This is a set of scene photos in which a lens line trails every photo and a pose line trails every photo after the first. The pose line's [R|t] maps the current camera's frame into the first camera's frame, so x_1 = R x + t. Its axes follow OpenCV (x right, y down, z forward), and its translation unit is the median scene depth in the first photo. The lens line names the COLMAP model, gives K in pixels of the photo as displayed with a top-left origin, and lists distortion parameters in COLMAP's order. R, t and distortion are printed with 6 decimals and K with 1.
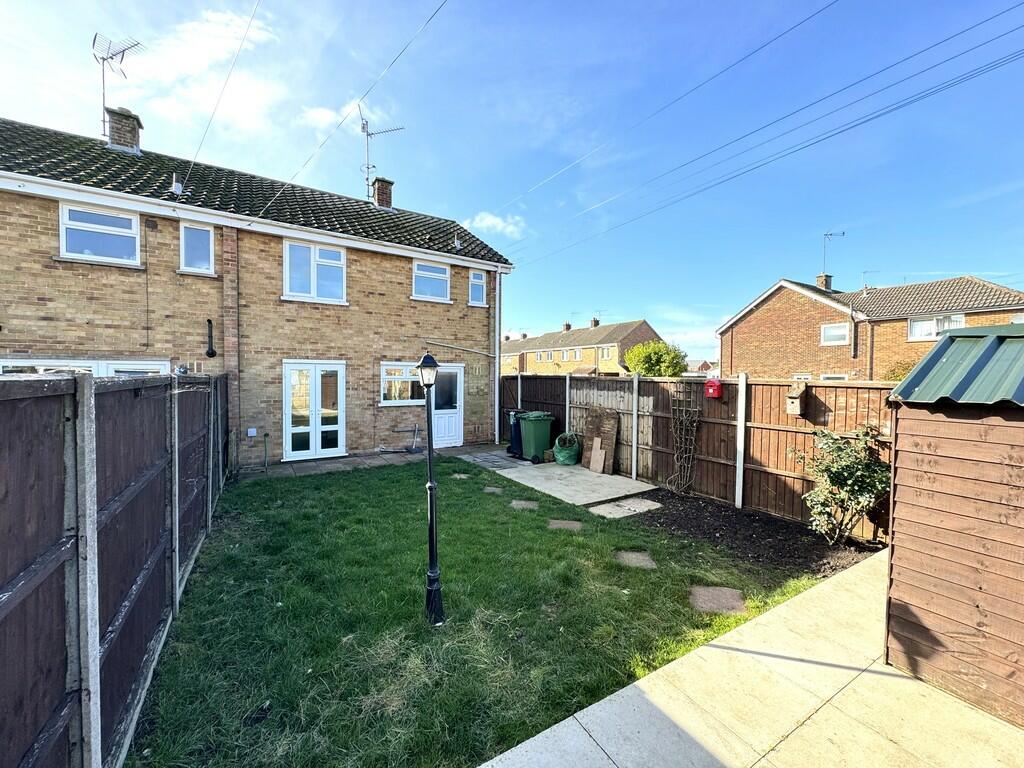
lens RADIAL K [[408.6, 0, 513.9], [0, 408.6, 385.0], [0, 0, 1]] dist [0.000865, 0.000495]
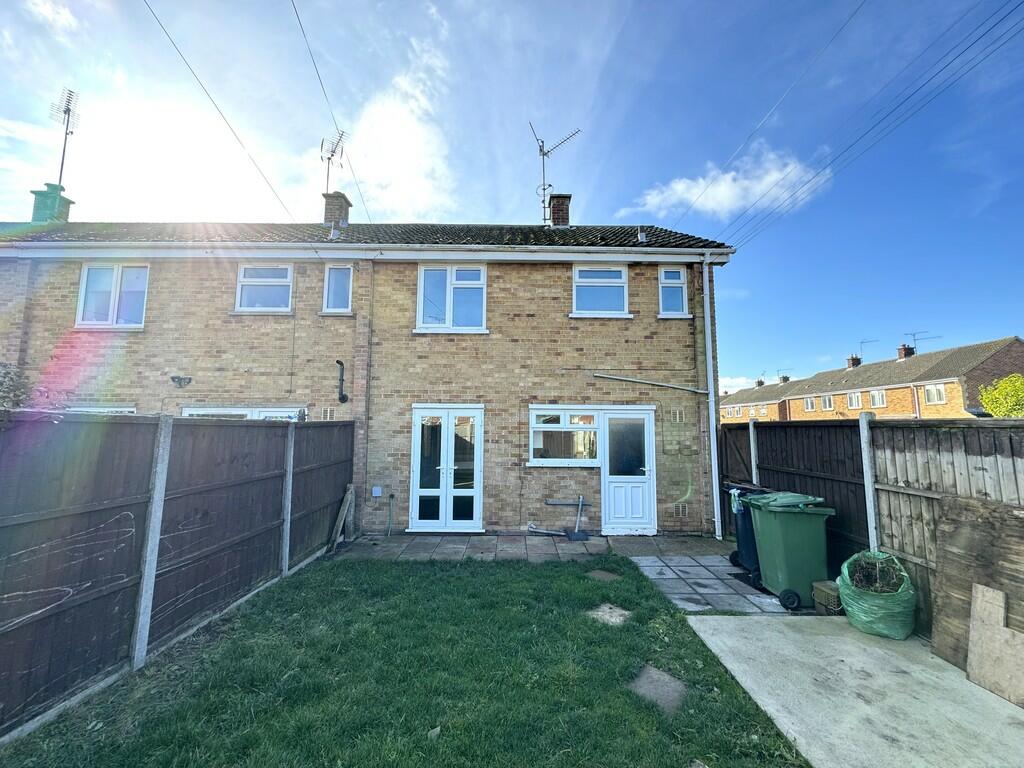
lens RADIAL K [[408.6, 0, 513.1], [0, 408.6, 384.1], [0, 0, 1]] dist [0.000865, 0.000495]
pose [[0.841017, -0.059835, -0.537689, 0.052649], [-0.013674, 0.991197, -0.131690, 0.004043], [0.540836, 0.118105, 0.832795, 0.416583]]
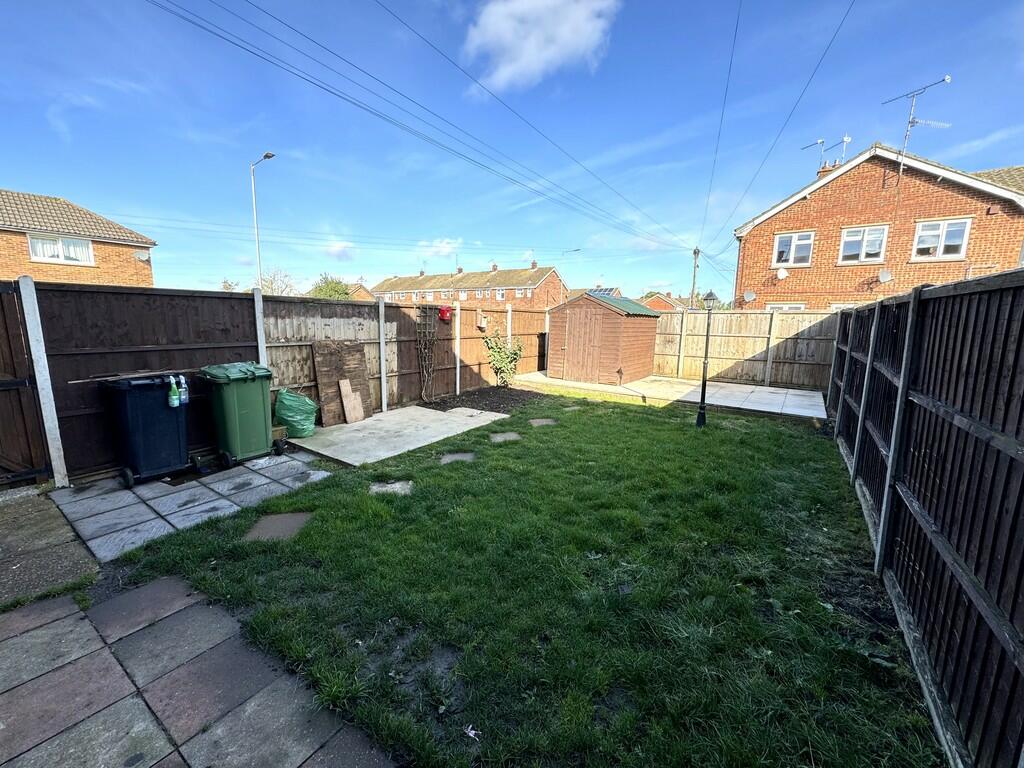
lens RADIAL K [[408.6, 0, 513.9], [0, 408.6, 381.7], [0, 0, 1]] dist [0.000865, 0.000495]
pose [[-0.411280, -0.152930, 0.898588, -0.567266], [0.004449, 0.985476, 0.169754, 0.003109], [-0.911498, 0.073814, -0.404626, 0.938604]]
